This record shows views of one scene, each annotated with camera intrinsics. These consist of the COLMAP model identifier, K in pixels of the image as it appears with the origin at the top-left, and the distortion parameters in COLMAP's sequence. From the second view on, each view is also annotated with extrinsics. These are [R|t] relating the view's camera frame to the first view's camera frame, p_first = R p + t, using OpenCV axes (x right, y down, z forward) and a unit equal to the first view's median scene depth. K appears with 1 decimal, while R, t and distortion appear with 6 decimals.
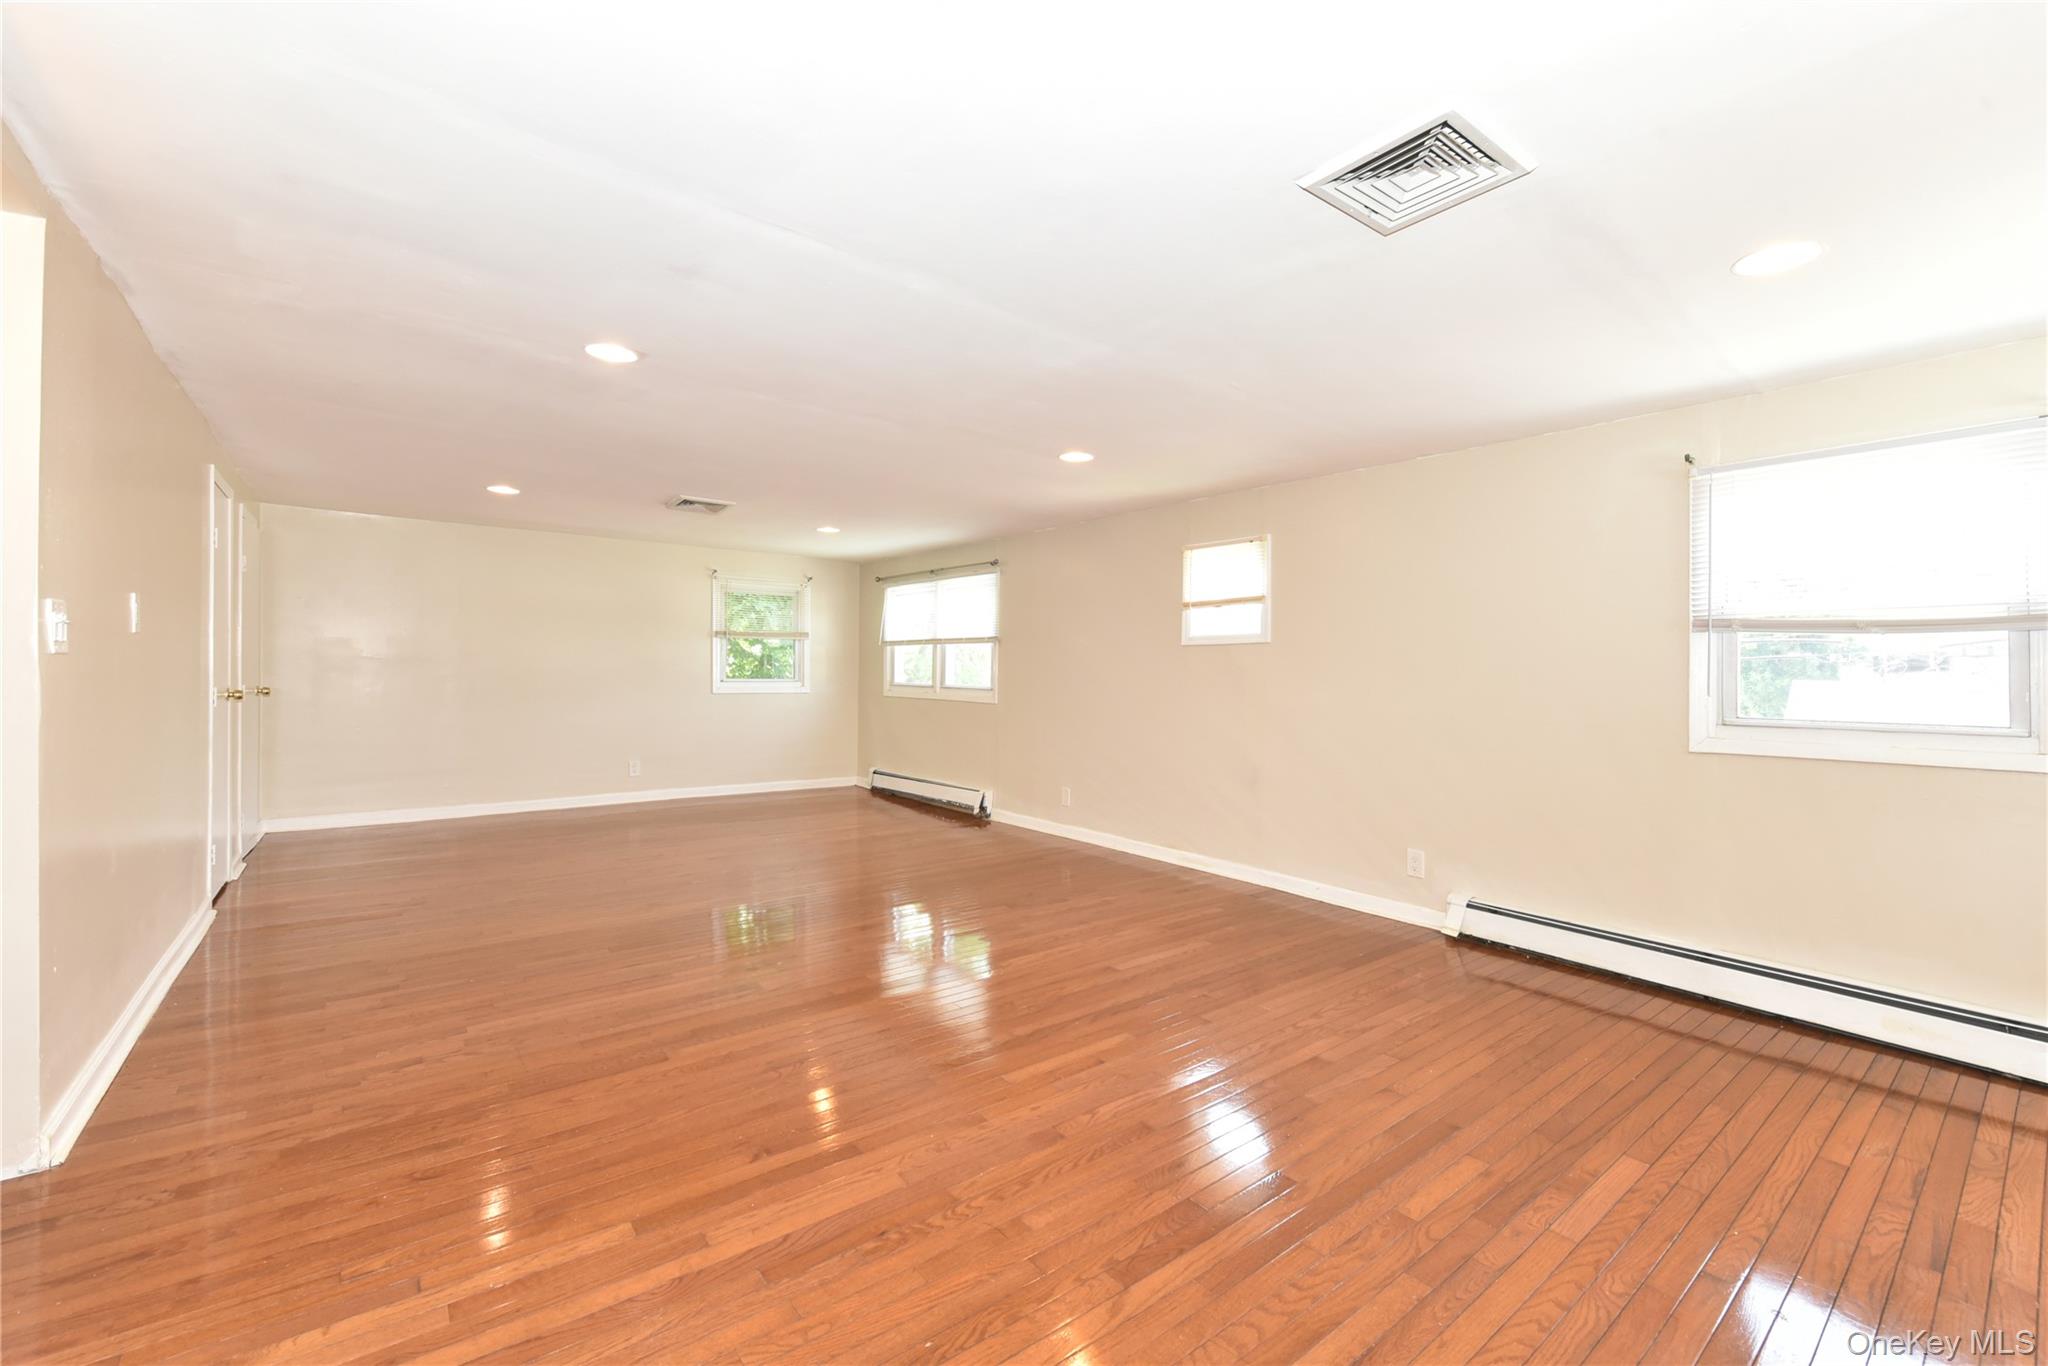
lens RADIAL K [[868.9, 0, 1024.0], [0, 868.9, 683.0], [0, 0, 1]] dist [-0.001333, -0.000073]
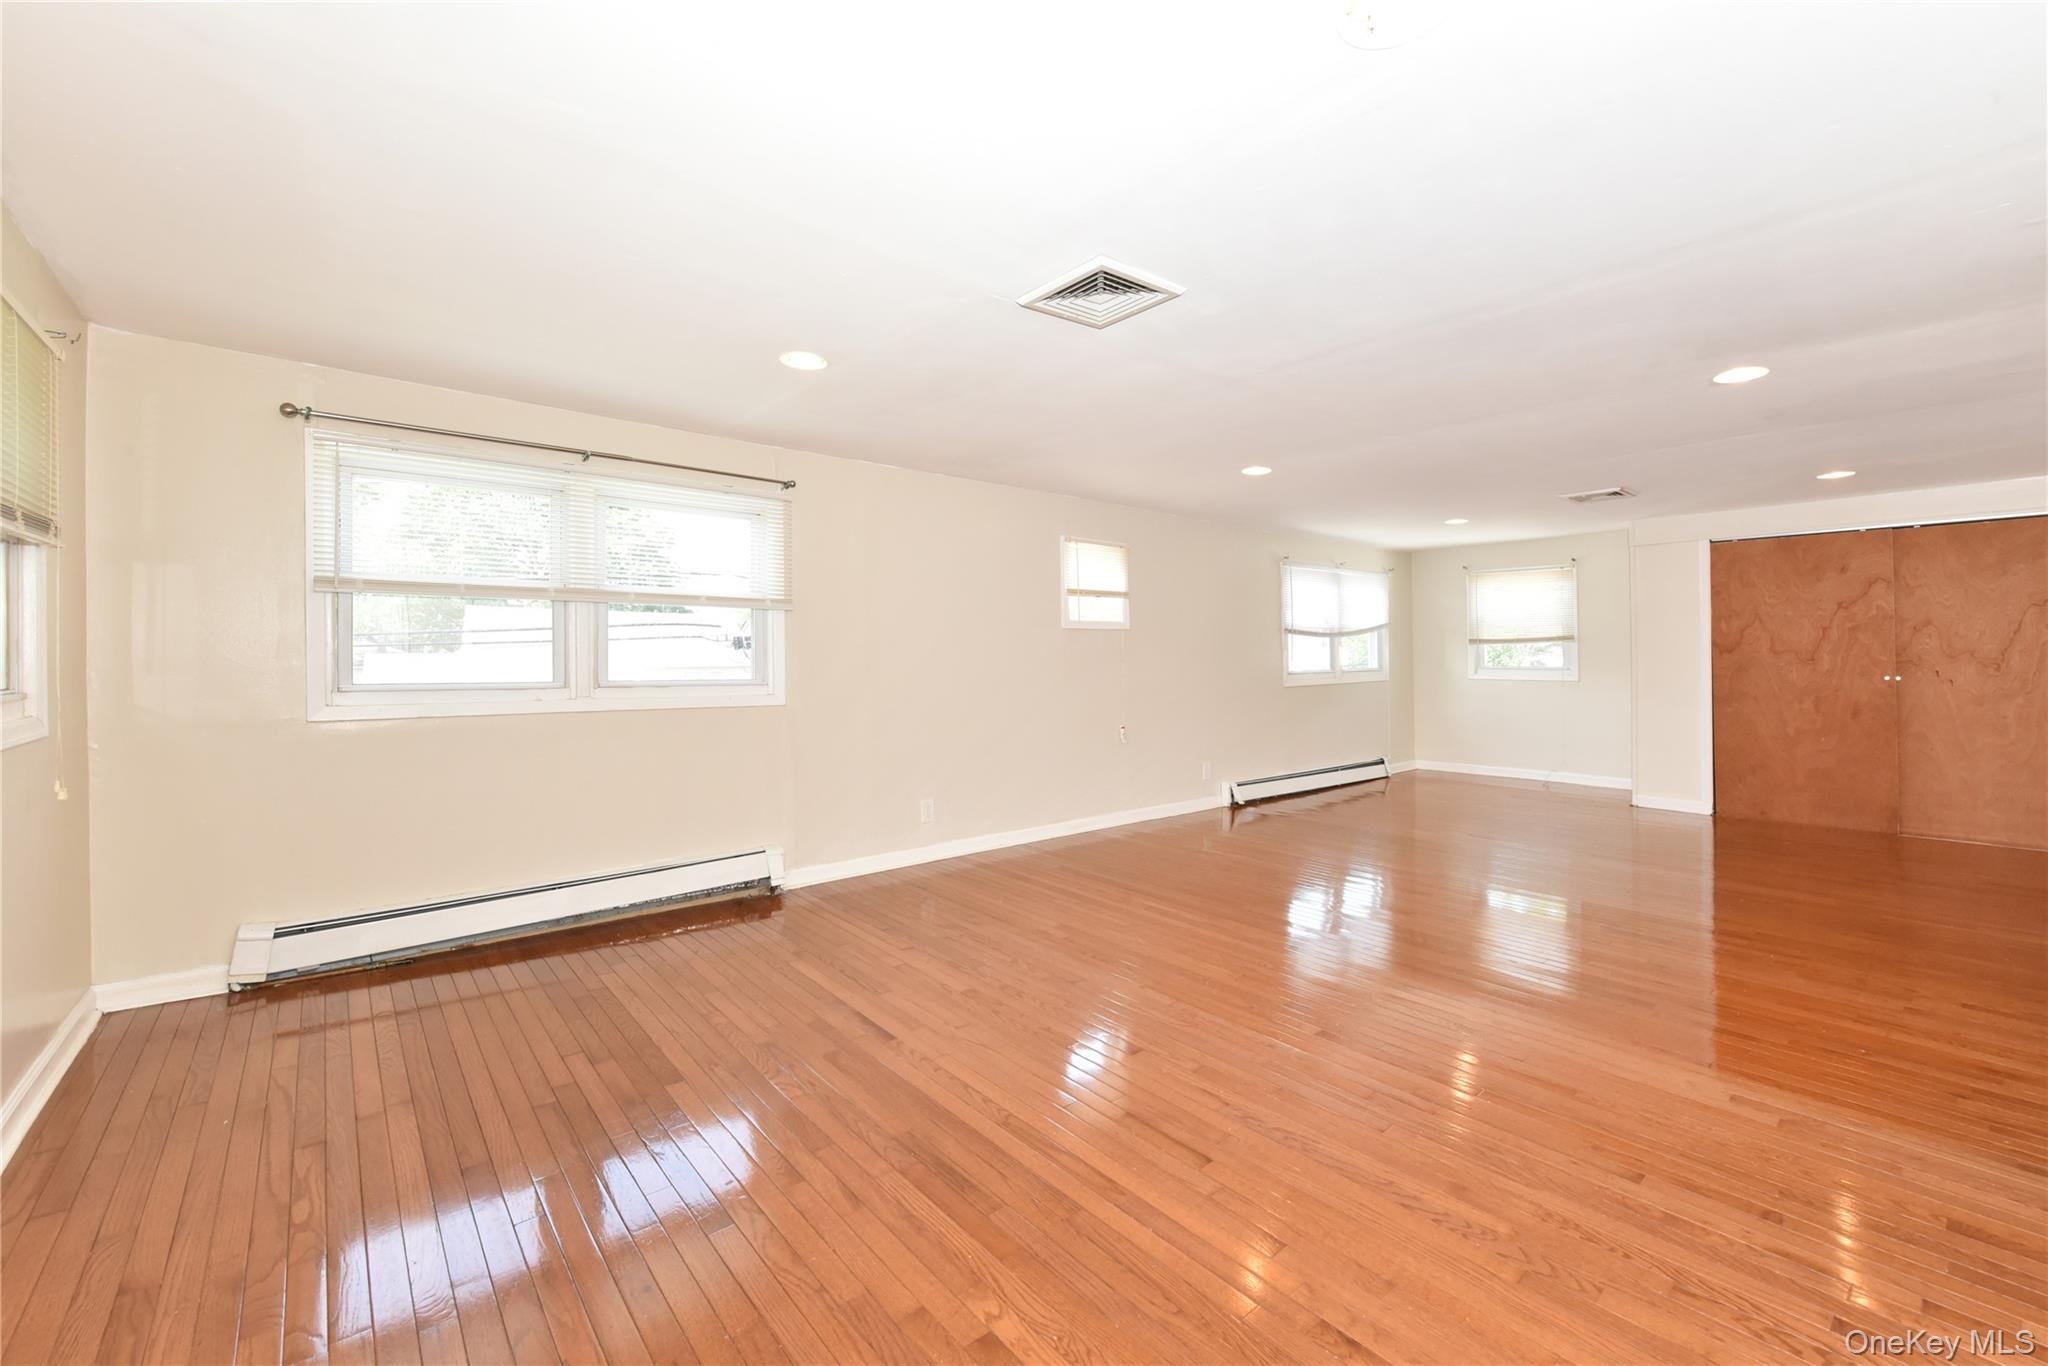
lens RADIAL K [[824.0, 0, 1019.6], [0, 824.0, 659.0], [0, 0, 1]] dist [-0.003996, -0.000281]
pose [[-0.037334, -0.024730, 0.998997, -0.830063], [0.006901, 0.999664, 0.025004, -0.032316], [-0.999279, 0.007827, -0.037151, 1.101615]]
